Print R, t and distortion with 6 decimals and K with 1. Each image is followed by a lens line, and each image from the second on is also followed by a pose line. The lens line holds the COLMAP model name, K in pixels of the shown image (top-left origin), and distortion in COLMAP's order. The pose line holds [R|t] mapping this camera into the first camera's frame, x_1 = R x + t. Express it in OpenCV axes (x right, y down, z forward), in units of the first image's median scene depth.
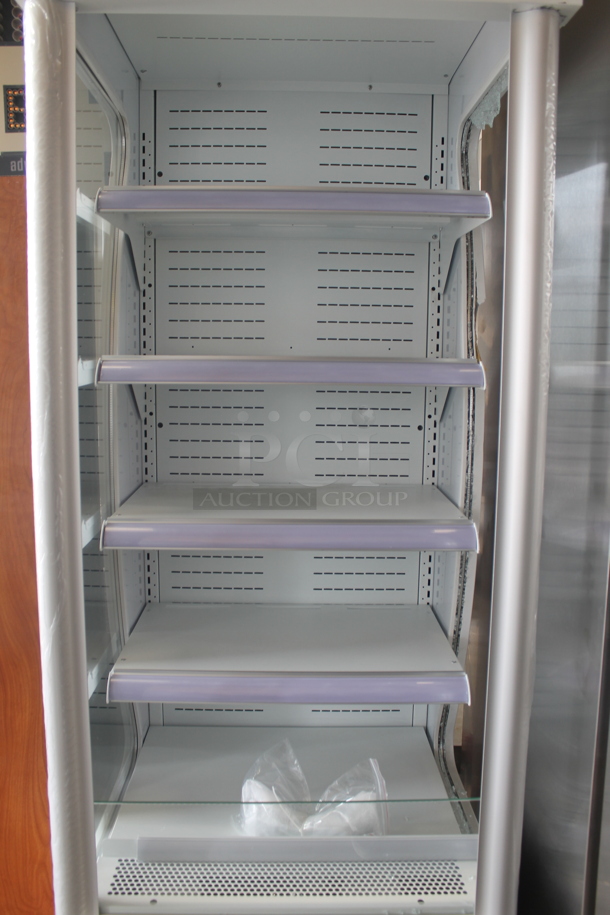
lens RADIAL K [[778.2, 0, 299.3], [0, 778.2, 459.1], [0, 0, 1]] dist [-0.162077, 0.137407]
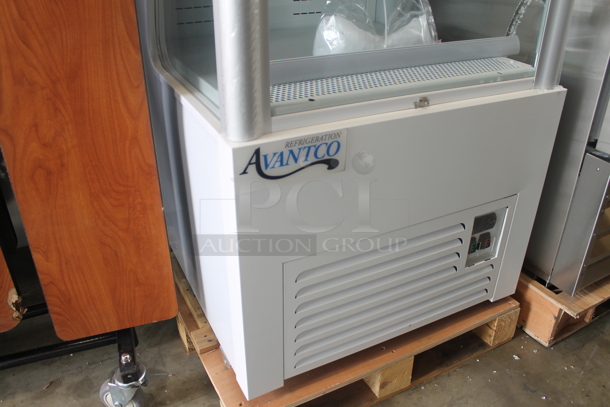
lens RADIAL K [[516.6, 0, 305.0], [0, 516.6, 203.5], [0, 0, 1]] dist [-0.160770, 0.130518]
pose [[0.895125, -0.221966, 0.386628, -0.370988], [0.063466, 0.921853, 0.382307, 0.335053], [-0.441274, -0.317675, 0.839262, 0.273175]]
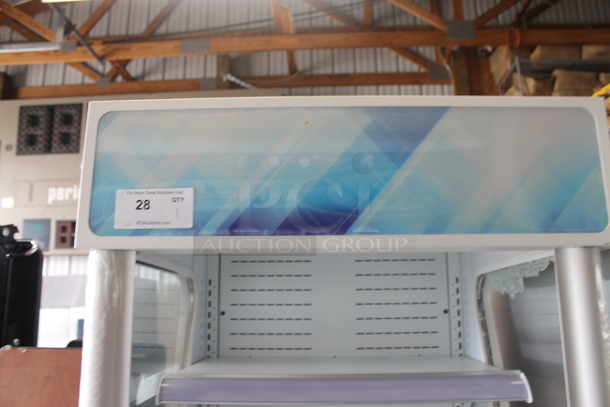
lens RADIAL K [[516.6, 0, 305.0], [0, 516.6, 203.5], [0, 0, 1]] dist [-0.160770, 0.130518]
pose [[0.999274, -0.021064, -0.031760, -0.024647], [0.008857, 0.938912, -0.344044, -0.261490], [0.037067, 0.343513, 0.938416, 0.190228]]
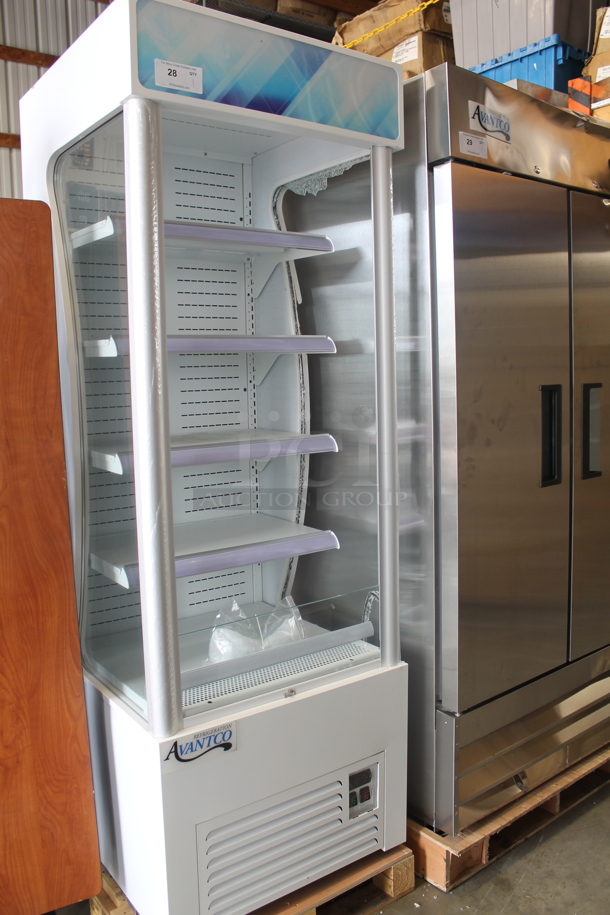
lens RADIAL K [[774.9, 0, 317.5], [0, 774.9, 457.1], [0, 0, 1]] dist [-0.160770, 0.130518]
pose [[0.810048, -0.093845, 0.578805, -0.621392], [0.105780, 0.994302, 0.013170, 0.085762], [-0.576743, 0.050558, 0.815360, -0.271248]]
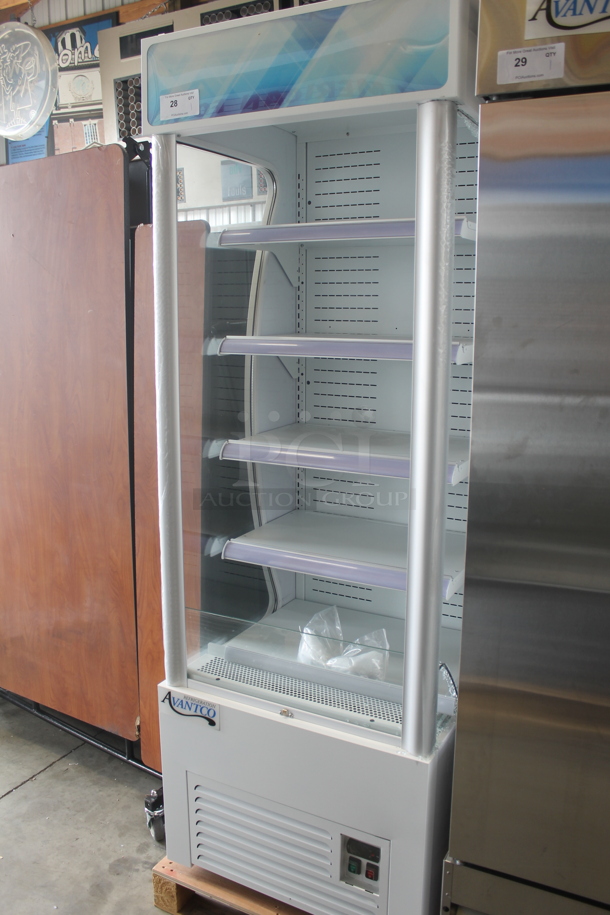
lens RADIAL K [[778.2, 0, 299.3], [0, 778.2, 459.1], [0, 0, 1]] dist [-0.162077, 0.137407]
pose [[0.872642, 0.088012, -0.480365, 0.520969], [-0.062315, 0.995653, 0.069221, -0.002440], [0.484369, -0.030471, 0.874333, -0.254632]]
